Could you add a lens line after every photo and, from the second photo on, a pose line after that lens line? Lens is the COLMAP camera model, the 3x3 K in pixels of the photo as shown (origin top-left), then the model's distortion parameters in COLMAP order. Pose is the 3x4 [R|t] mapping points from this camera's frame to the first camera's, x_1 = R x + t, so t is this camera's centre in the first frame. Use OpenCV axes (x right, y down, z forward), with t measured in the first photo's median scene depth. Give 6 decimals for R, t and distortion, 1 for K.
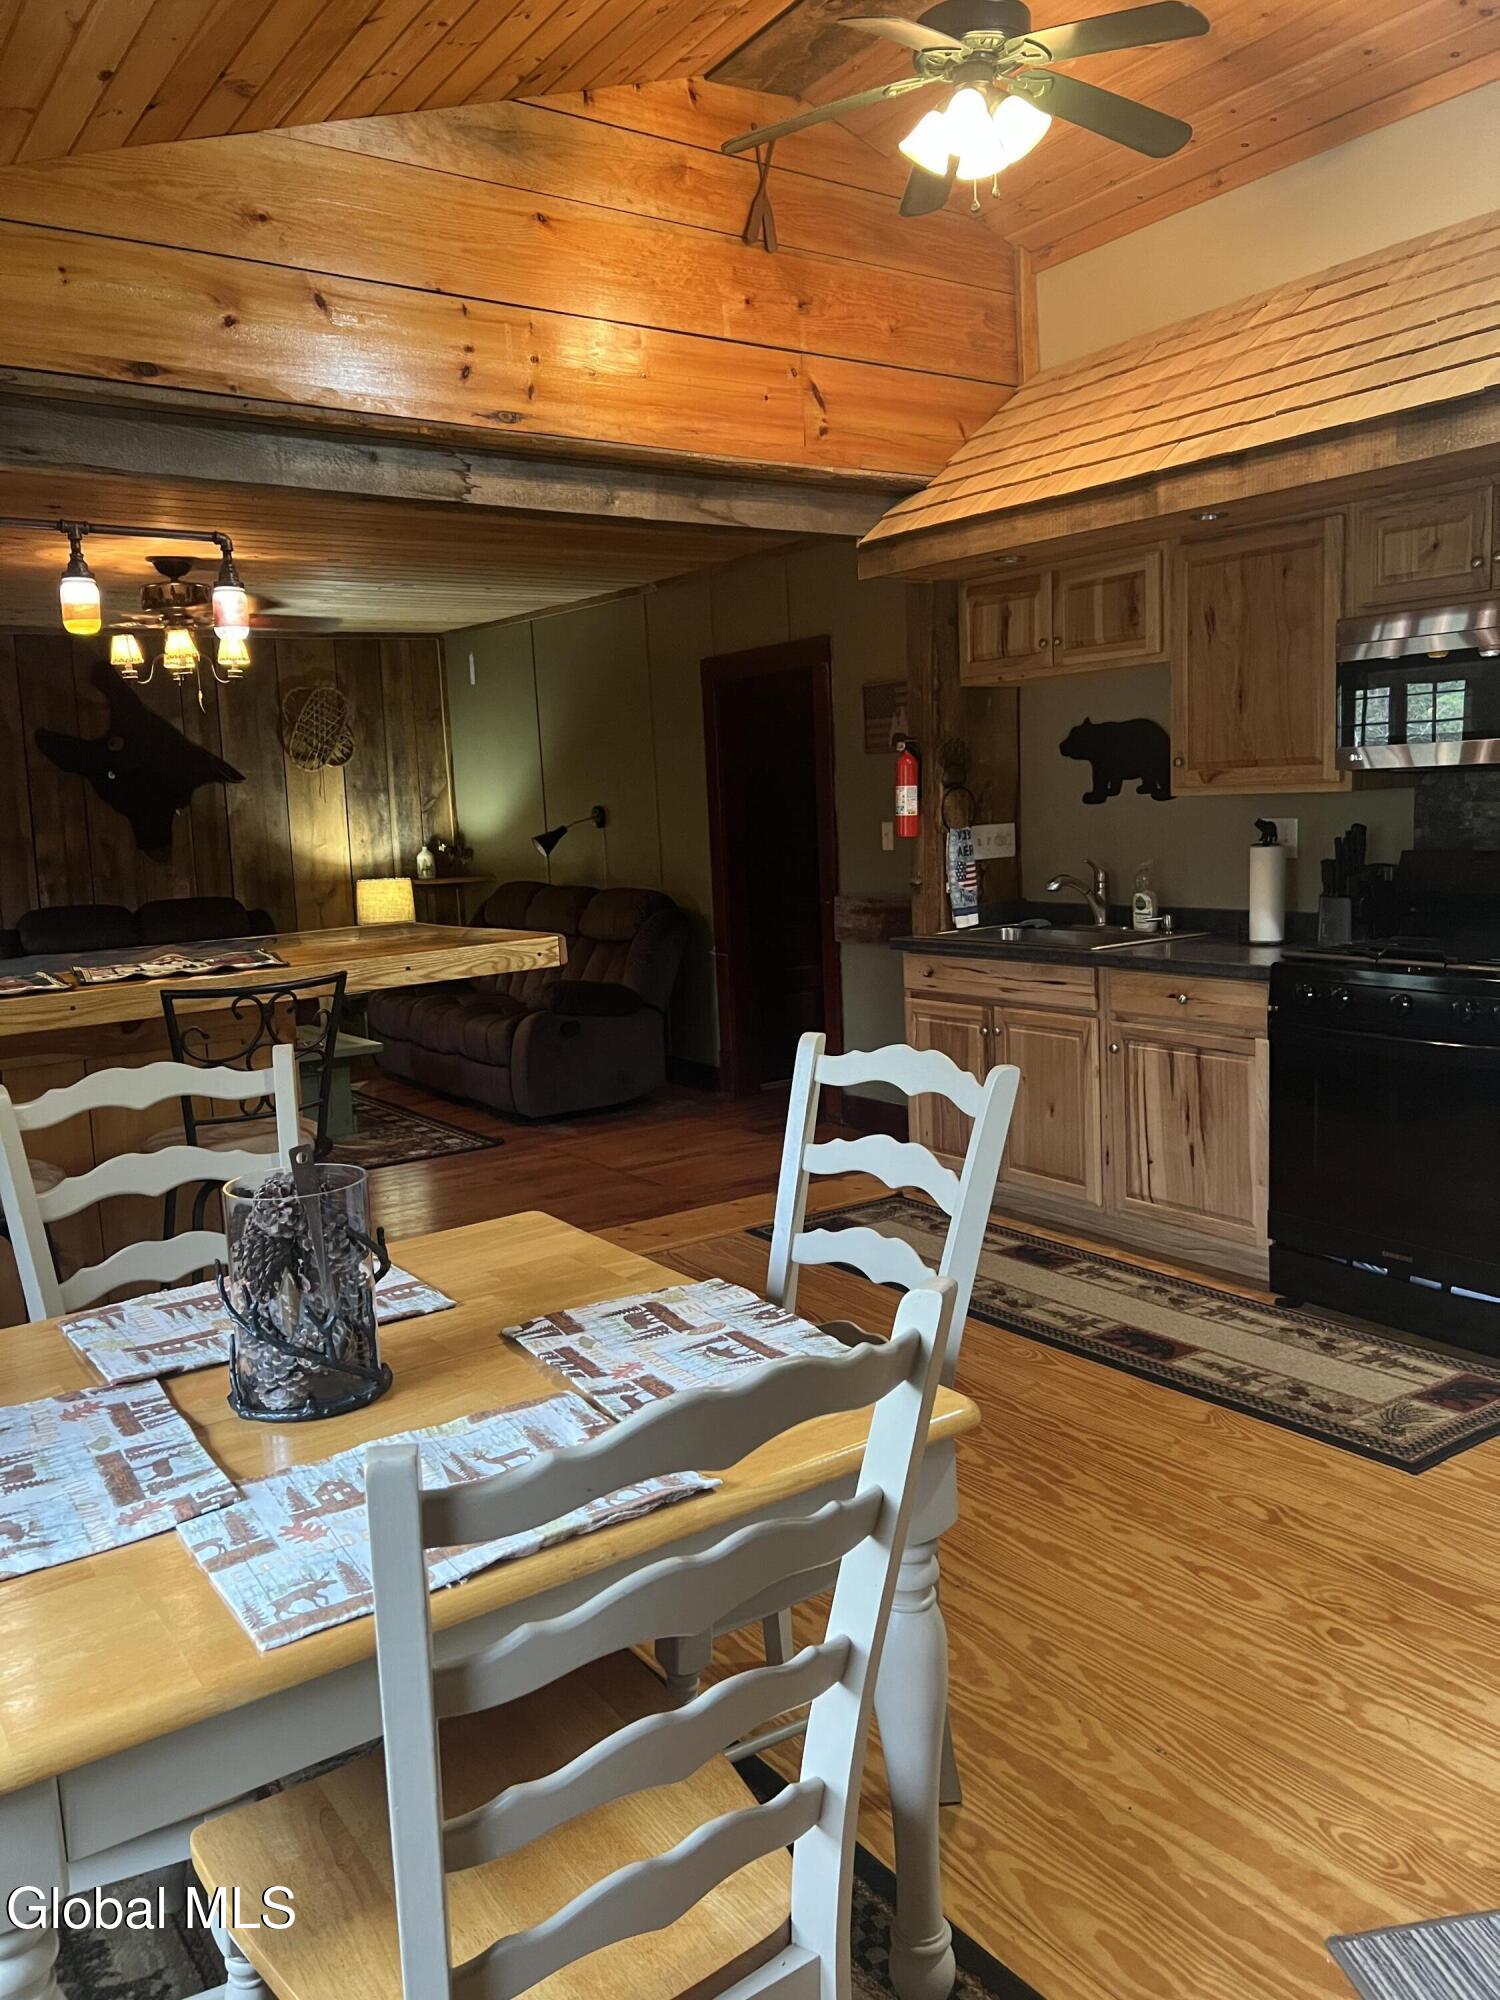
lens RADIAL K [[1503.3, 0, 744.1], [0, 1503.3, 986.7], [0, 0, 1]] dist [0.037893, -0.041738]
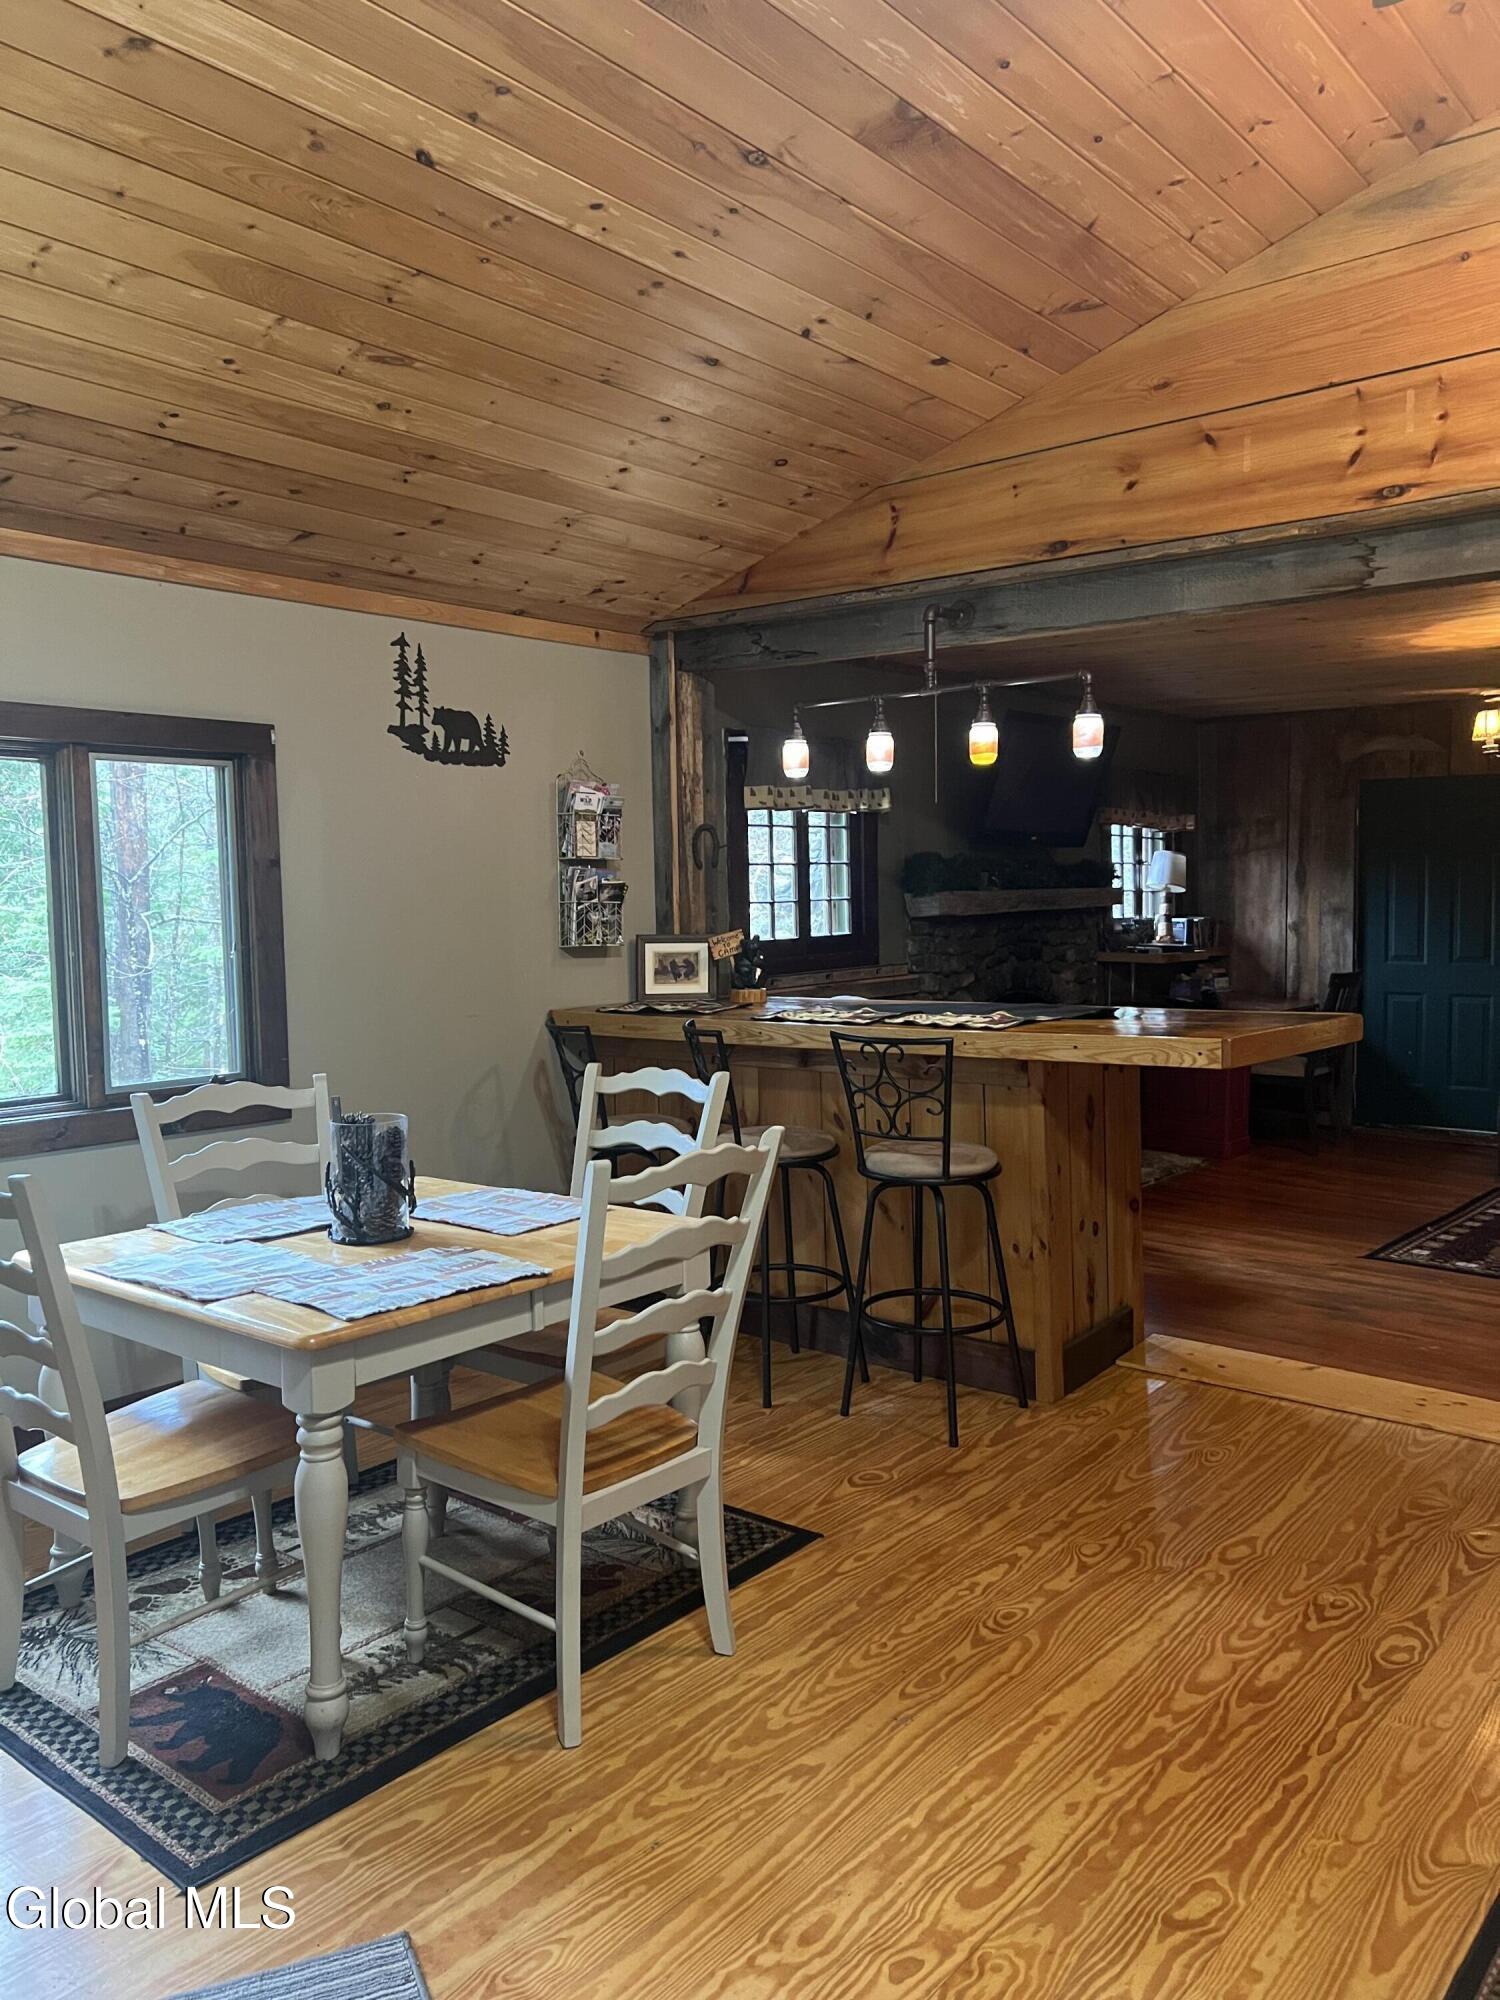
lens RADIAL K [[1509.0, 0, 752.9], [0, 1509.0, 992.6], [0, 0, 1]] dist [0.047620, -0.051619]
pose [[0.270891, 0.101794, -0.957213, 0.567174], [-0.116063, 0.990592, 0.072498, -0.076676], [0.955588, 0.091458, 0.280157, 0.323674]]
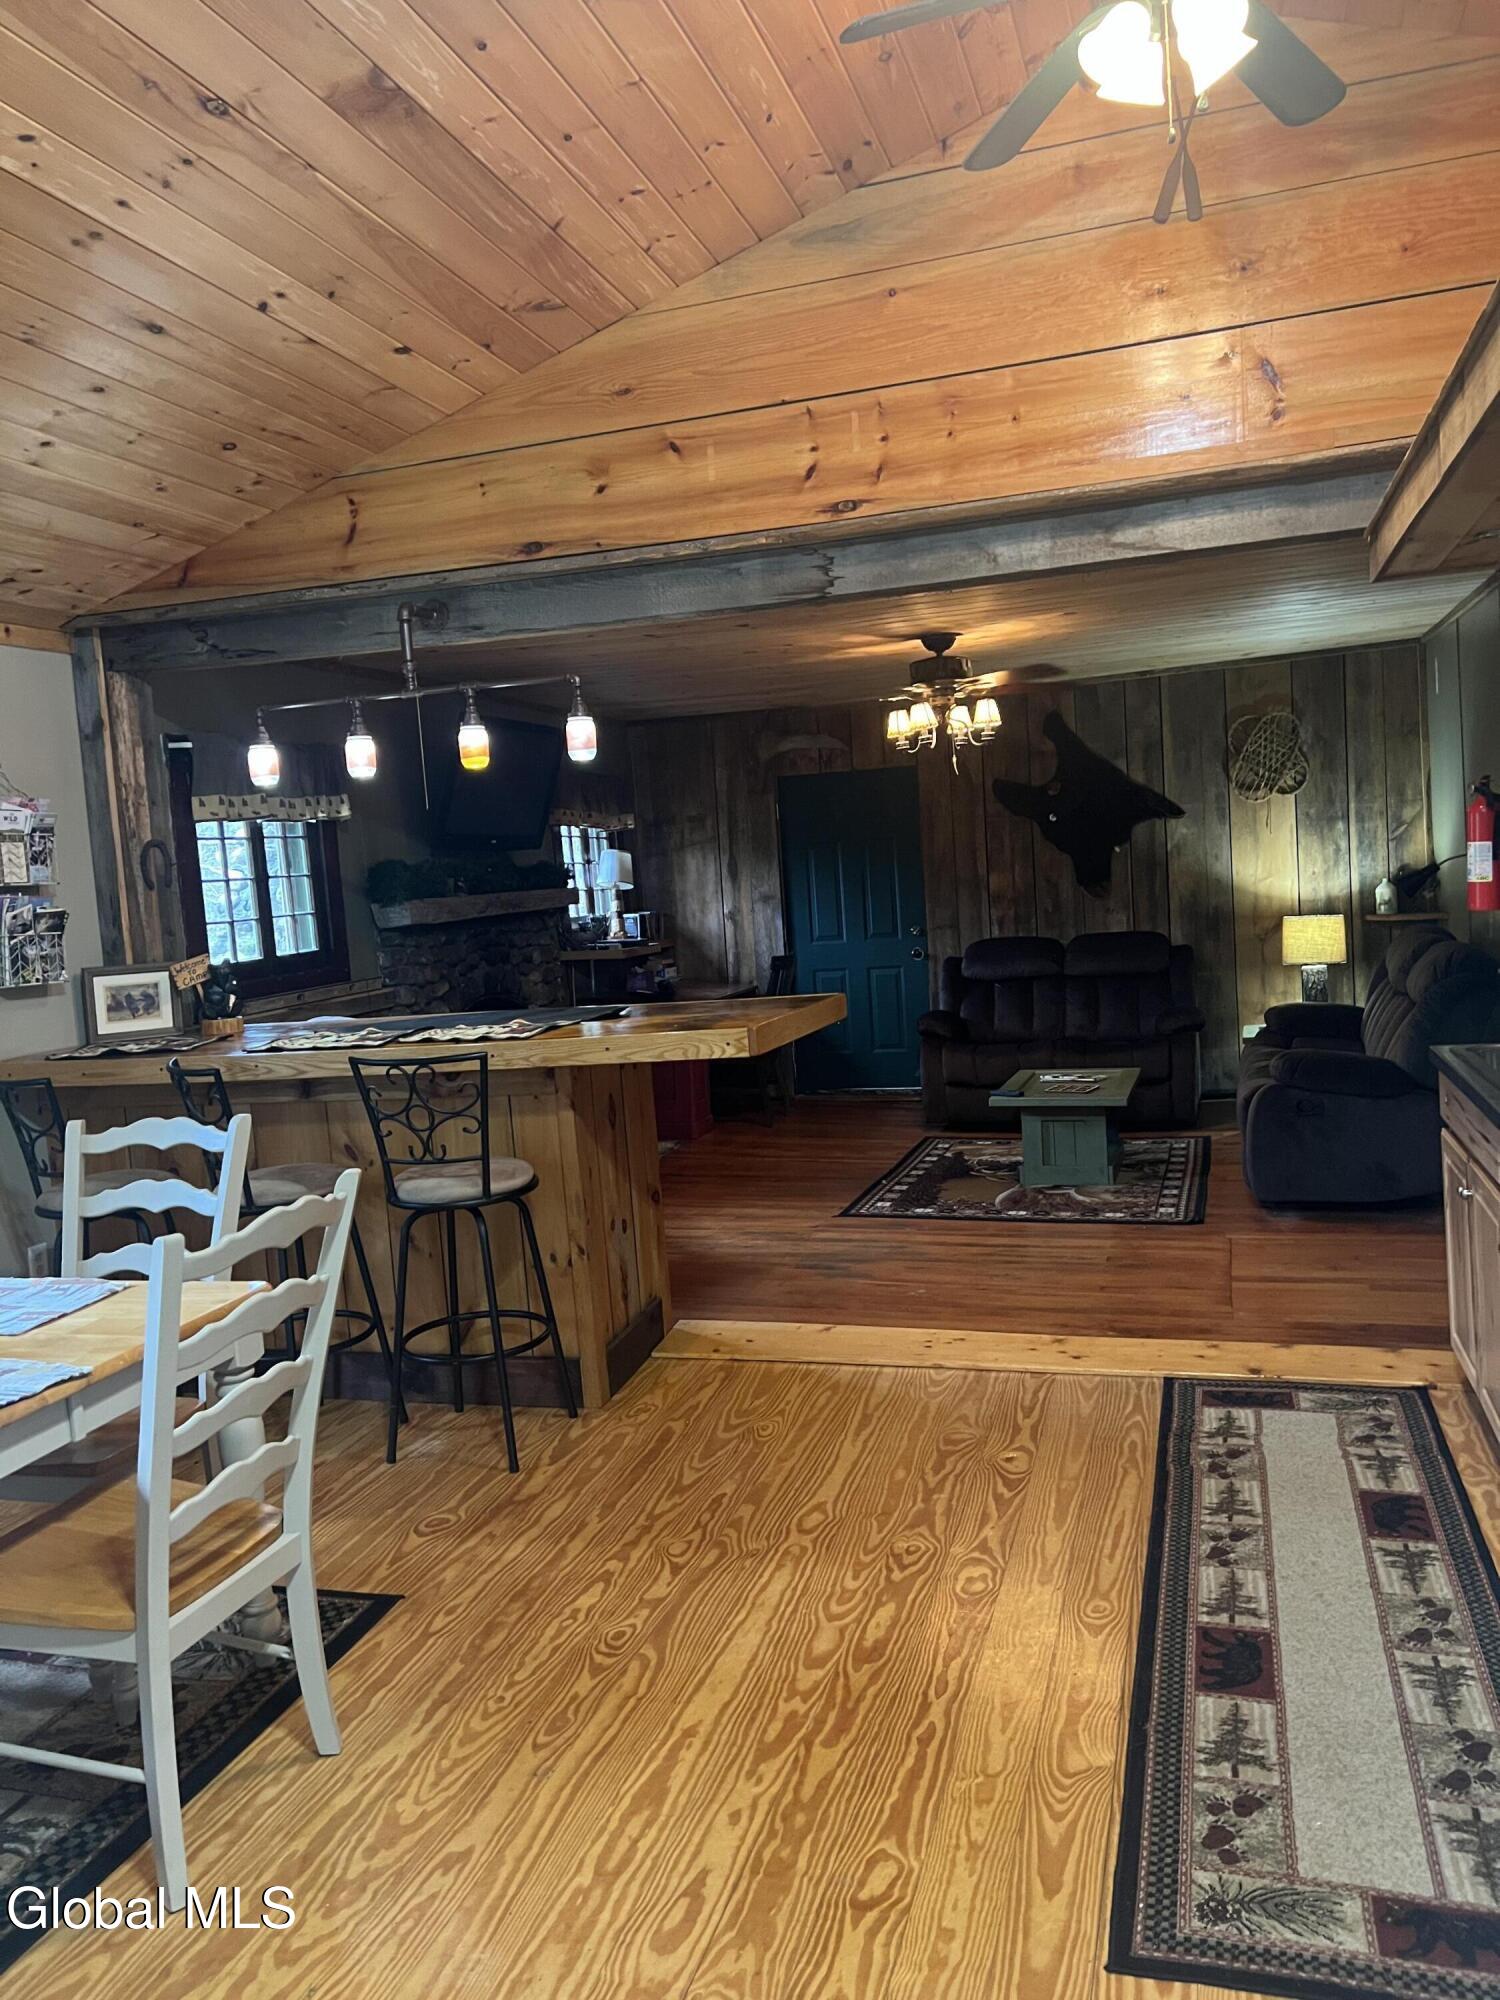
lens RADIAL K [[1503.3, 0, 744.1], [0, 1503.3, 986.7], [0, 0, 1]] dist [0.037893, -0.041738]
pose [[0.612617, 0.060511, -0.788061, 0.517530], [-0.055148, 0.997908, 0.033753, -0.073501], [0.788454, 0.022783, 0.614672, 0.282423]]
